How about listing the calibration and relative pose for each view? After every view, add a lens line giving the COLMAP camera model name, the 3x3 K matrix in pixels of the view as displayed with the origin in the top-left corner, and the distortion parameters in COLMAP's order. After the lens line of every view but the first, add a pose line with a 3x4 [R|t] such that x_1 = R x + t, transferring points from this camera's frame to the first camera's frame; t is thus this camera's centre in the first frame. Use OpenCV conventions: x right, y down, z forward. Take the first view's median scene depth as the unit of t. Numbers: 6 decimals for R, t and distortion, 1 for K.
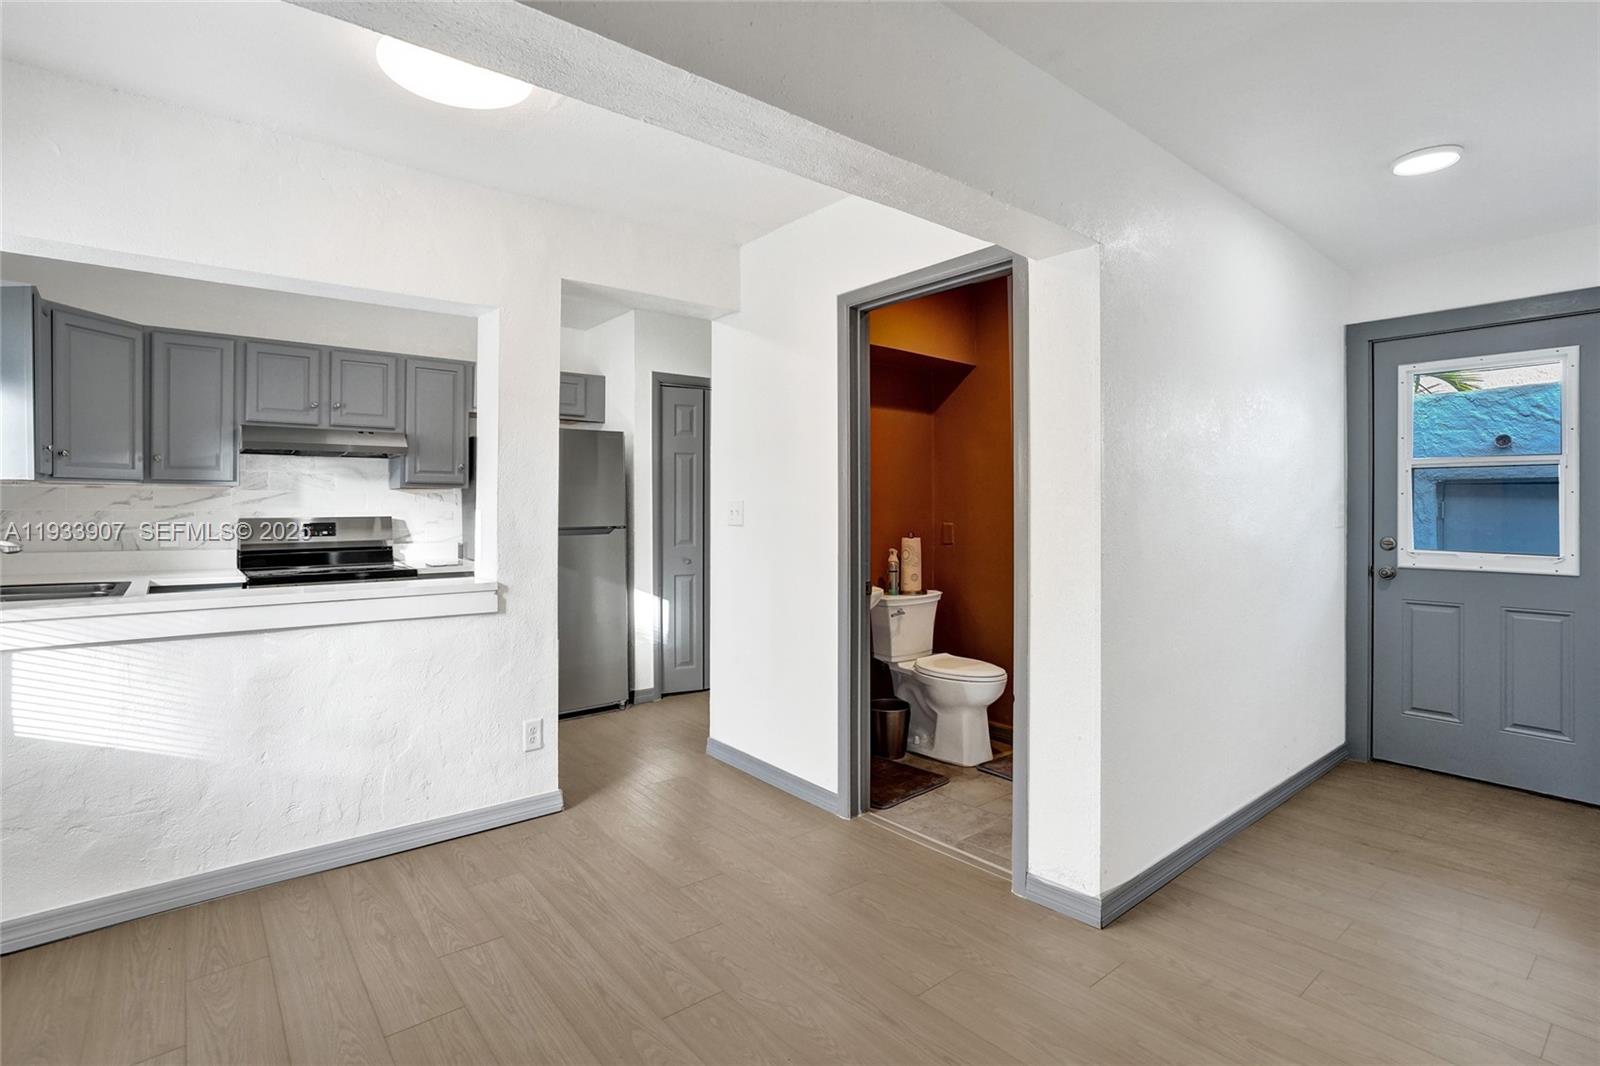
lens RADIAL K [[770.9, 0, 813.1], [0, 770.9, 505.9], [0, 0, 1]] dist [-0.017741, 0.003964]
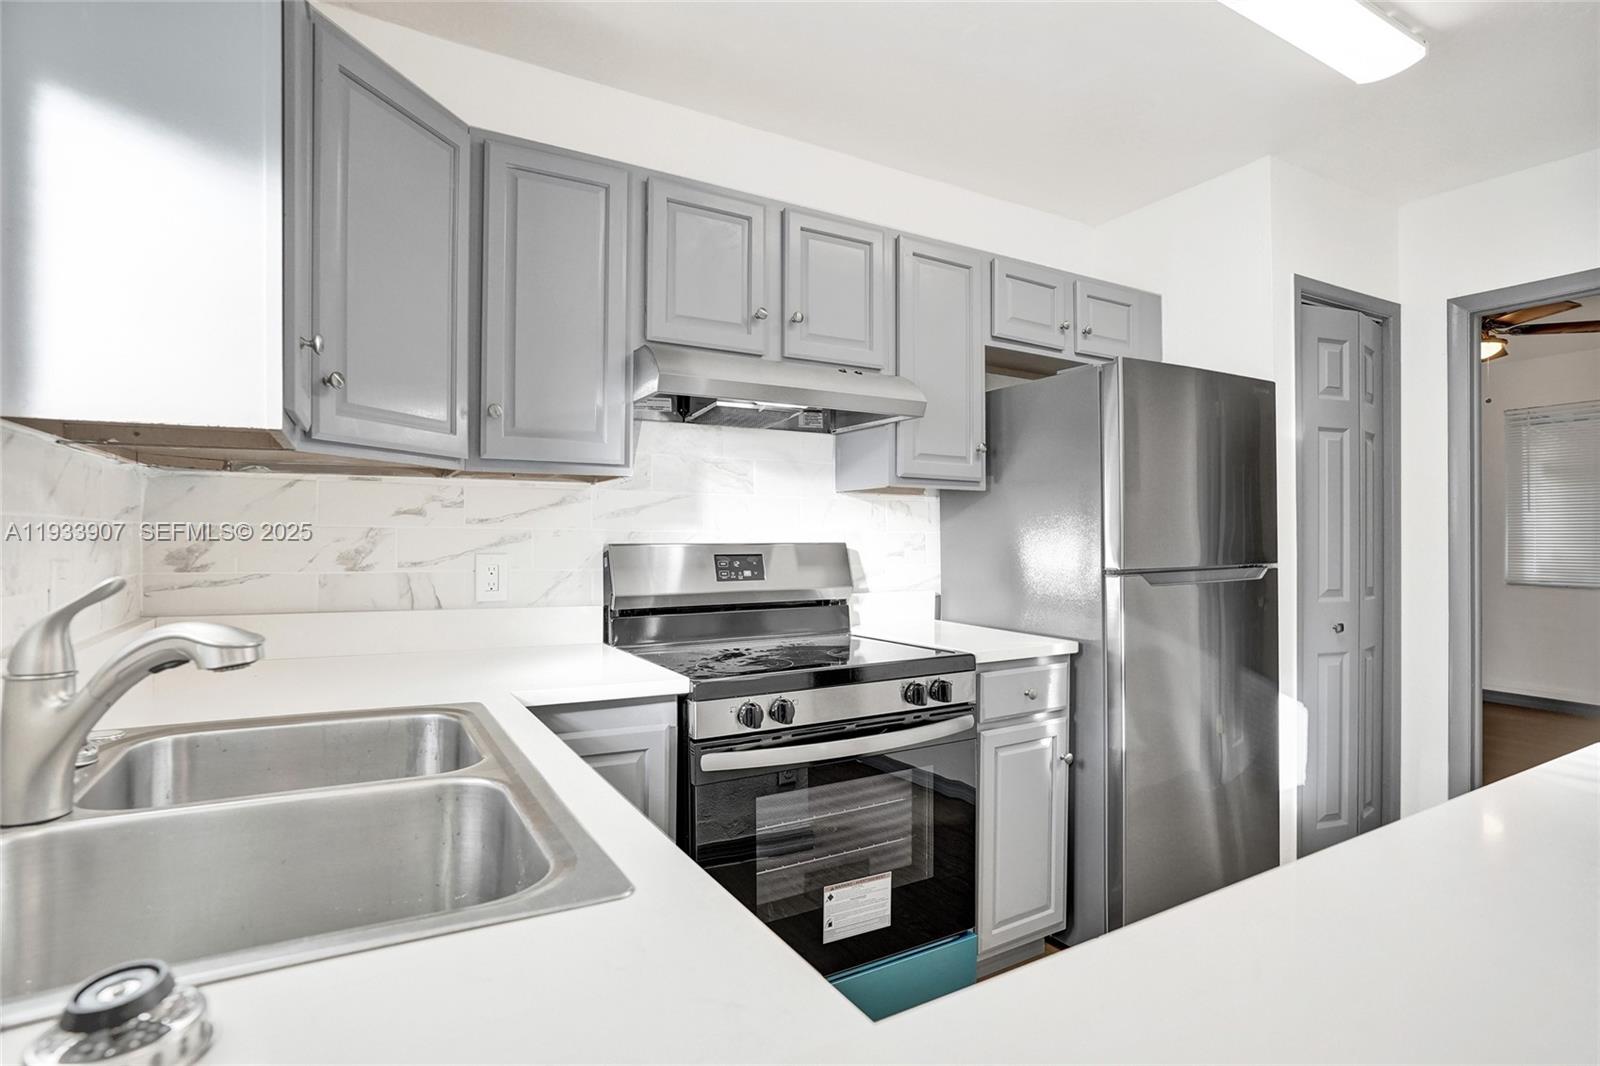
lens RADIAL K [[770.9, 0, 797.6], [0, 770.9, 537.4], [0, 0, 1]] dist [-0.017741, 0.003964]
pose [[0.988691, -0.001021, -0.149962, -0.500390], [0.000079, 0.999980, -0.006290, 0.013359], [0.149965, 0.006207, 0.988672, 0.466352]]
